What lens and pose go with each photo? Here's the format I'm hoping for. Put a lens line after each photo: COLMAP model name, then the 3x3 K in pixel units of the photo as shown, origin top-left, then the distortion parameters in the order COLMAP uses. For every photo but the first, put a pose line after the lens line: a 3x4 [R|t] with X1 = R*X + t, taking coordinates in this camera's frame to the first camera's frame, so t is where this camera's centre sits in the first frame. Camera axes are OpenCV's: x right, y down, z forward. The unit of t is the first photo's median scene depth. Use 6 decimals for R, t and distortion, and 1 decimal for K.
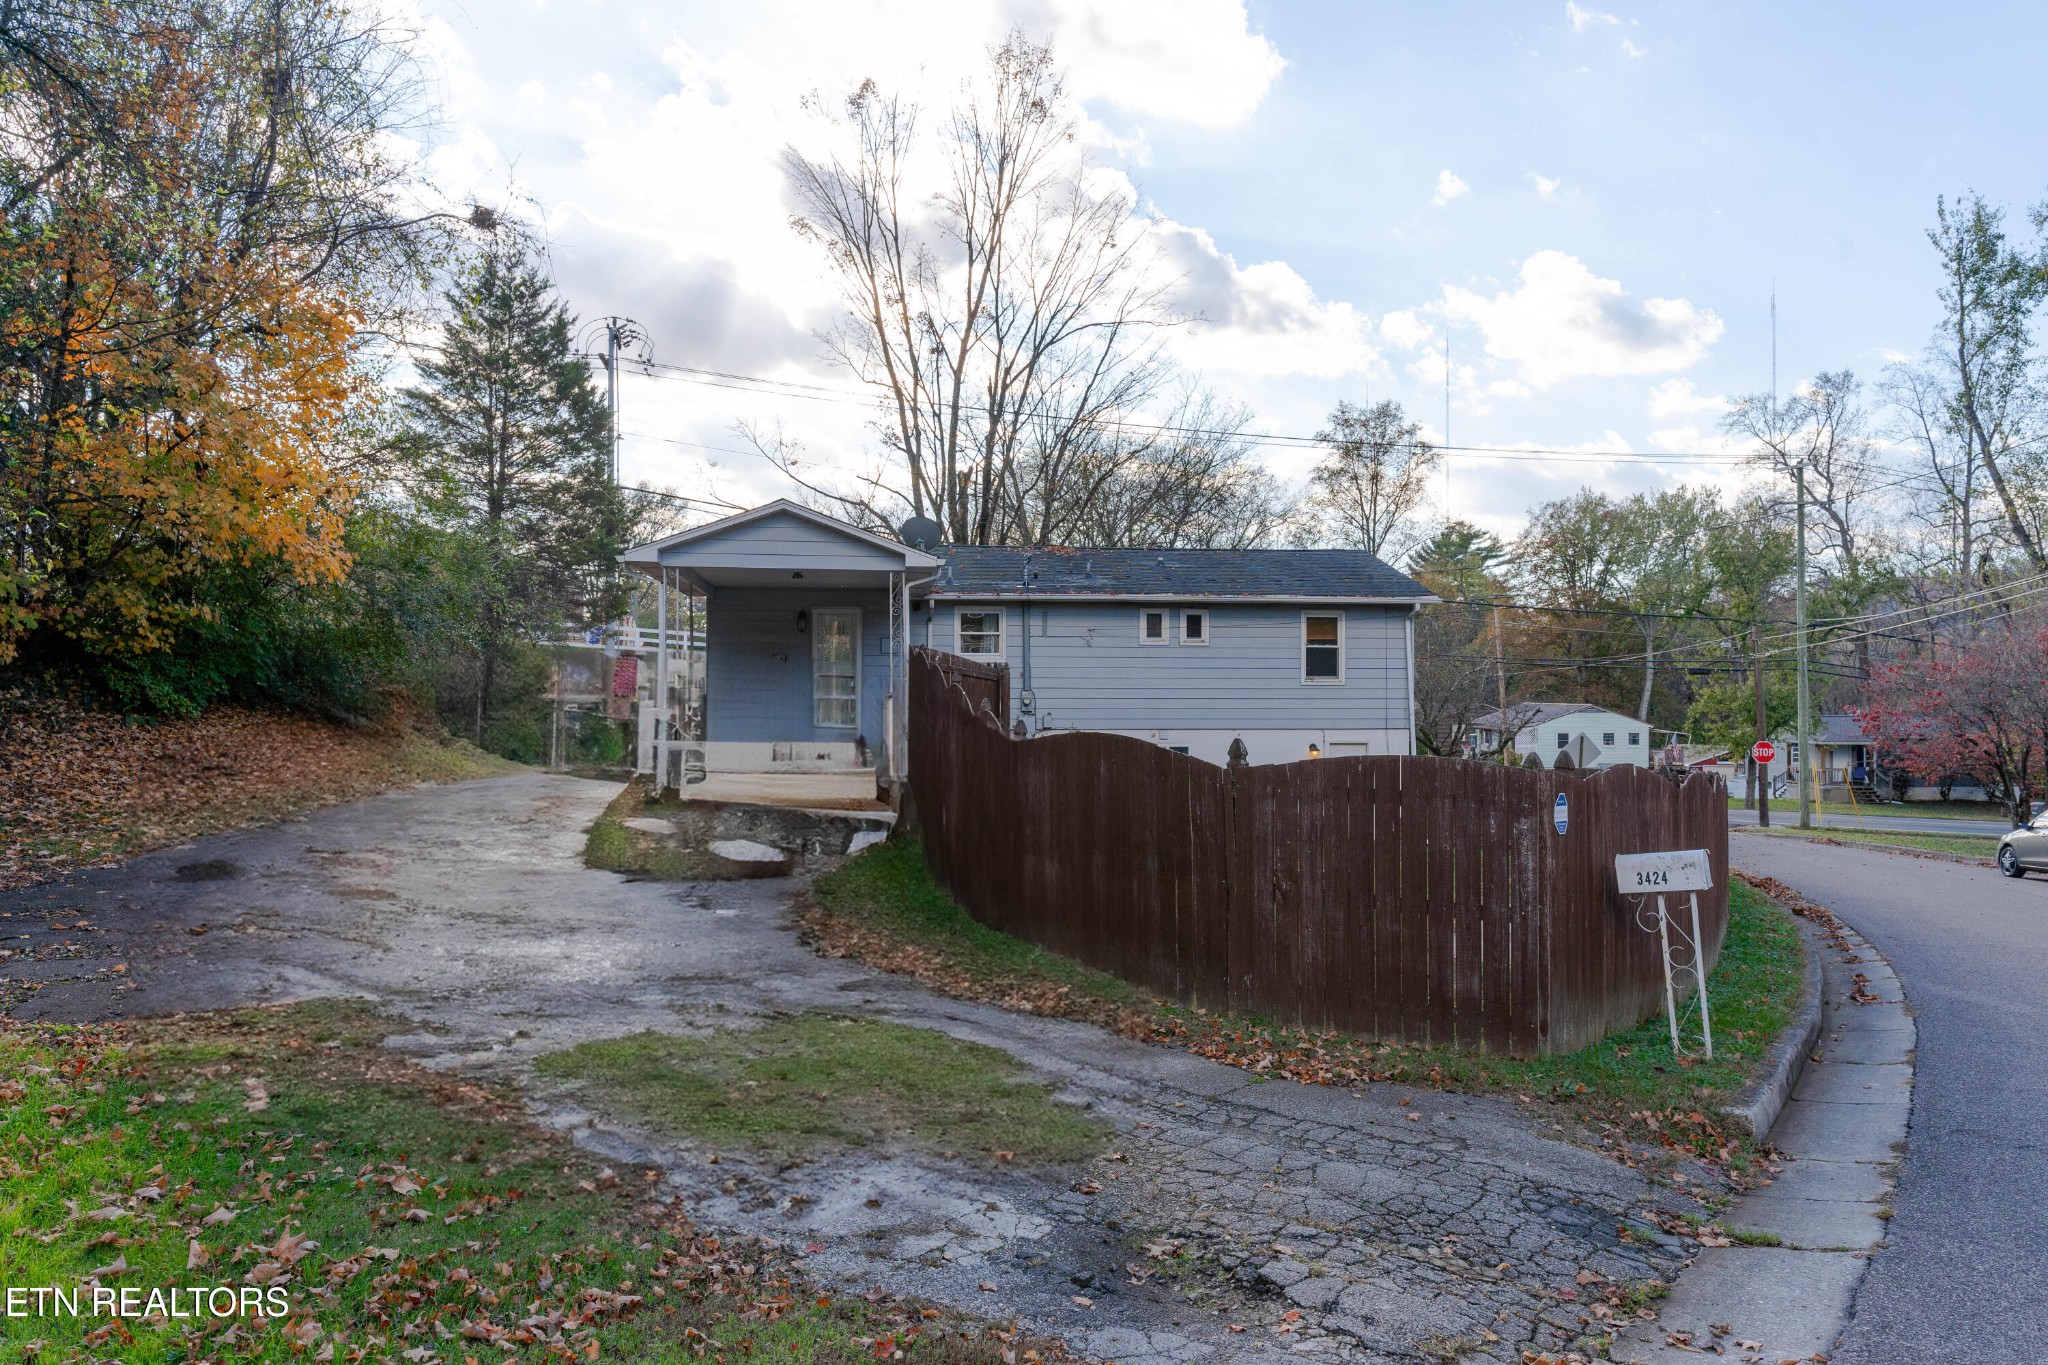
lens RADIAL K [[1459.6, 0, 1024.0], [0, 1459.6, 682.5], [0, 0, 1]] dist [-0.002640, -0.001858]
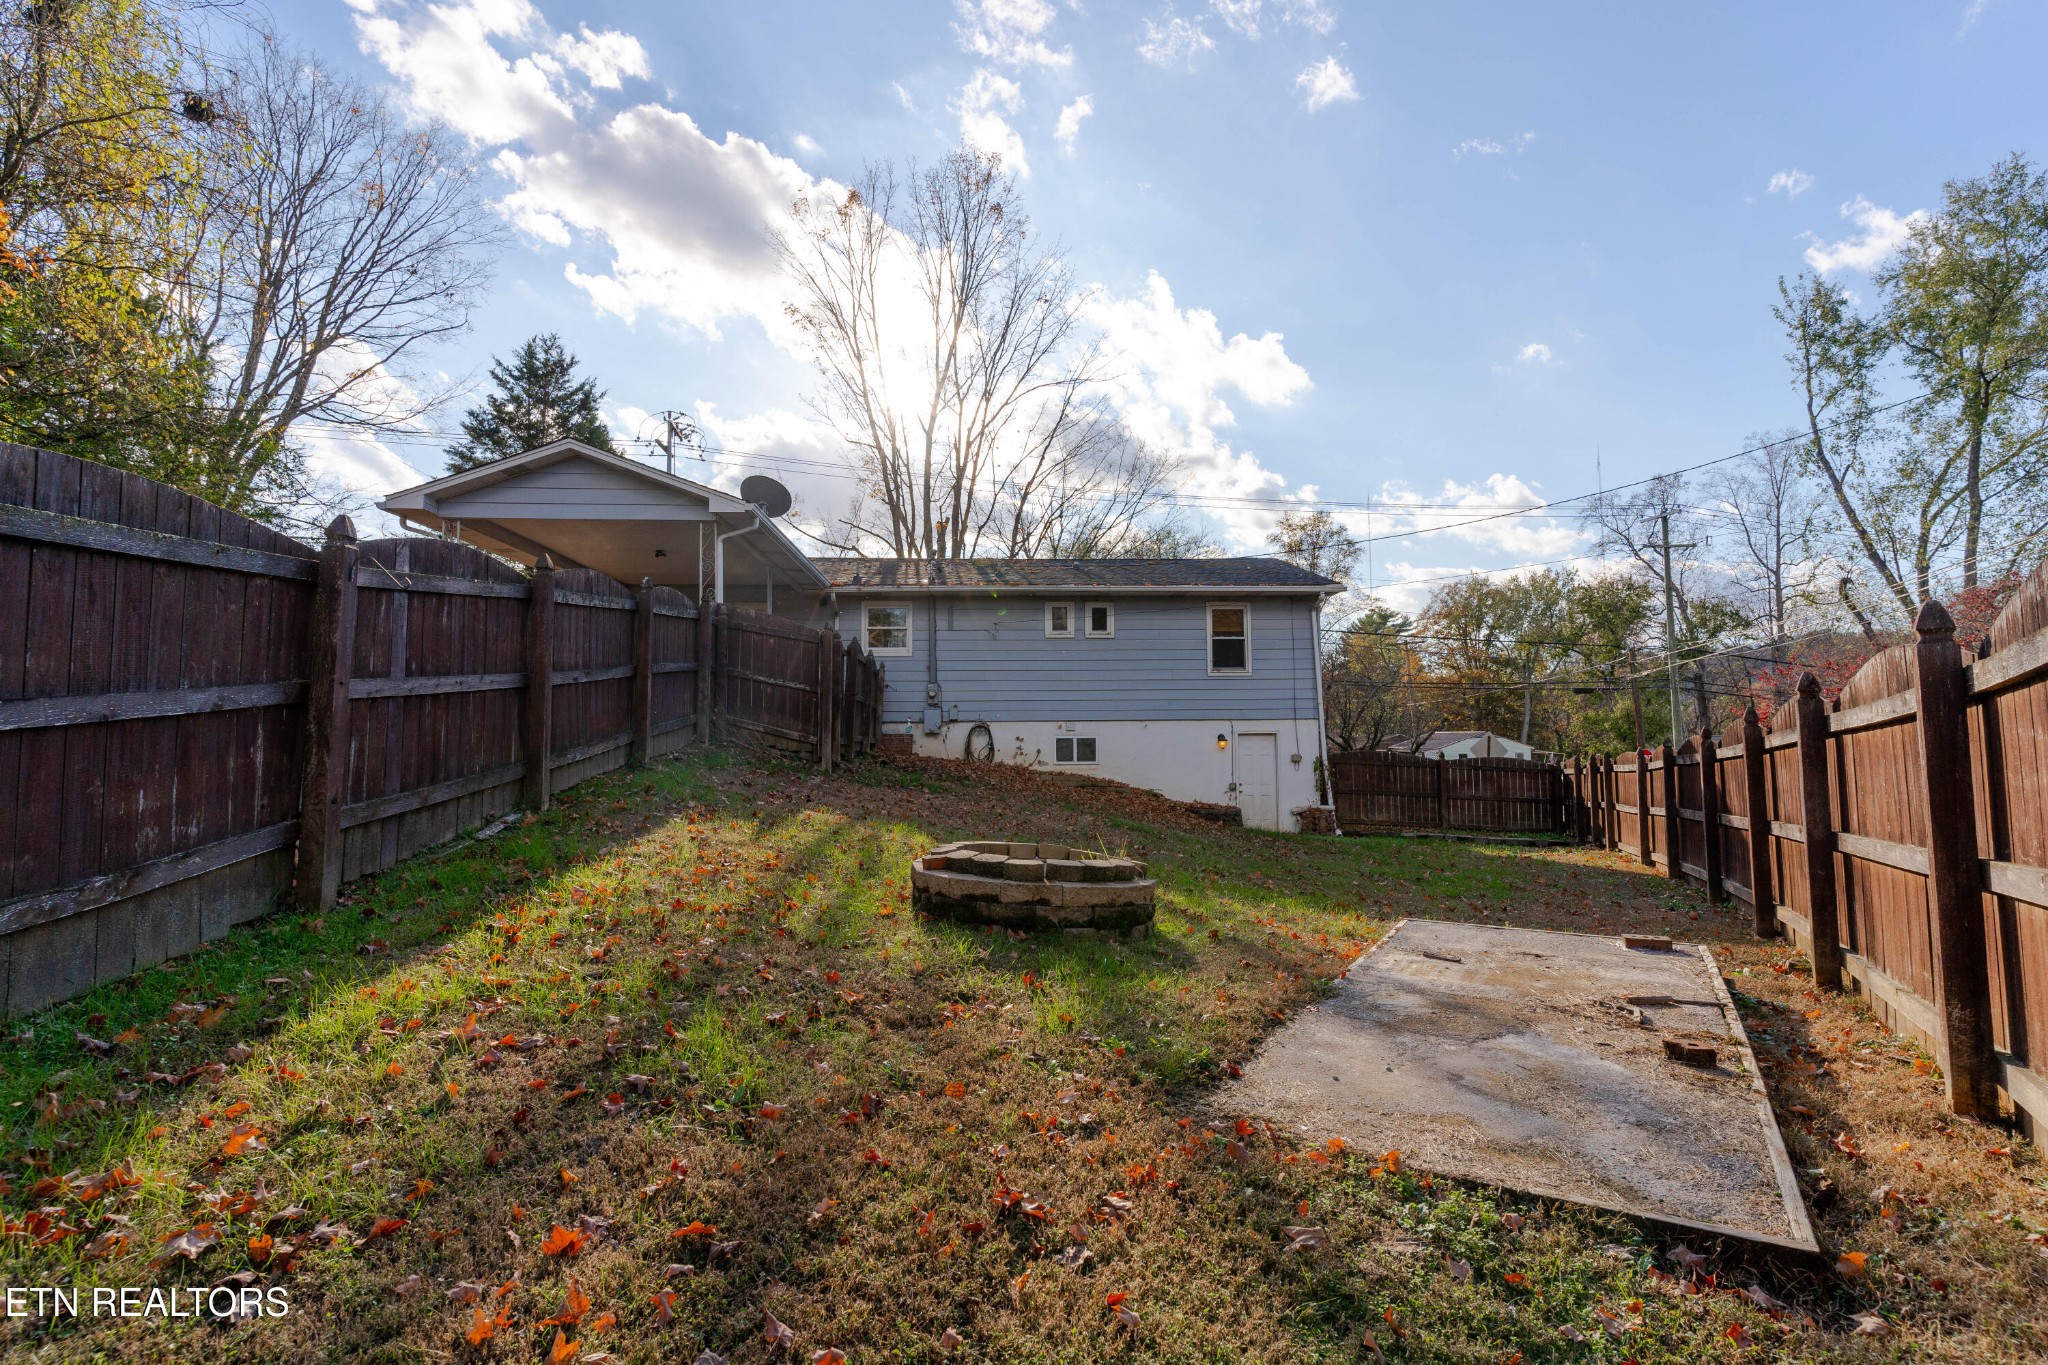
lens RADIAL K [[979.8, 0, 1027.4], [0, 979.8, 676.3], [0, 0, 1]] dist [-0.000982, -0.000508]
pose [[0.998174, -0.014001, -0.058751, 0.068537], [0.010494, 0.998168, -0.059583, 0.026764], [0.059477, 0.058858, 0.996493, 0.206796]]
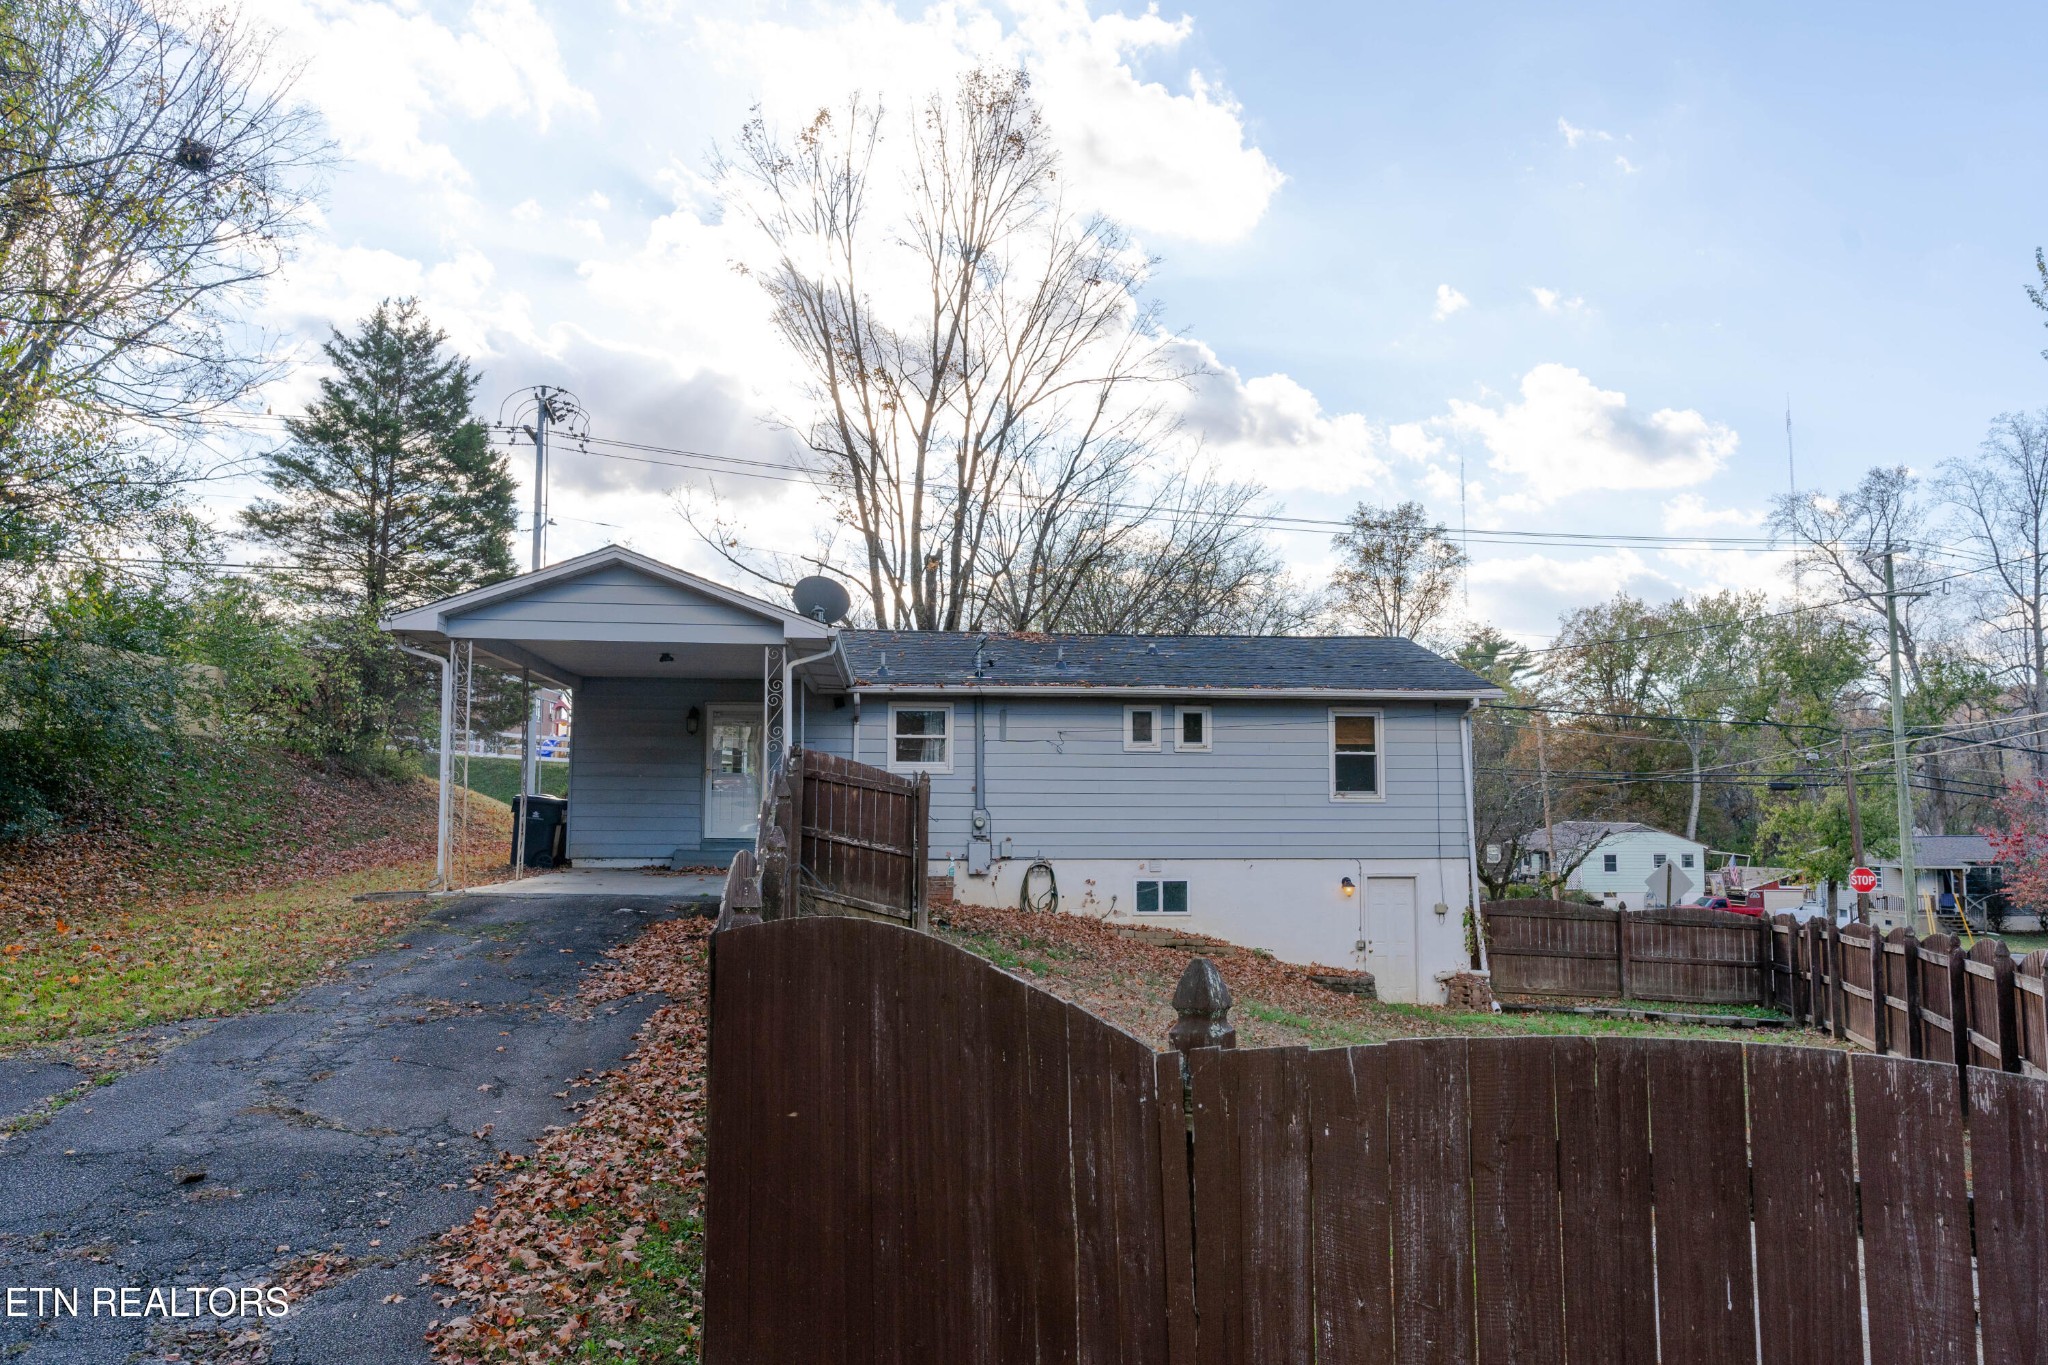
lens RADIAL K [[1459.6, 0, 1024.0], [0, 1459.6, 682.5], [0, 0, 1]] dist [-0.002640, -0.001858]
pose [[0.999922, -0.001106, -0.012455, 0.022620], [0.000106, 0.996795, -0.080003, 0.000219], [0.012504, 0.079996, 0.996717, 0.135142]]
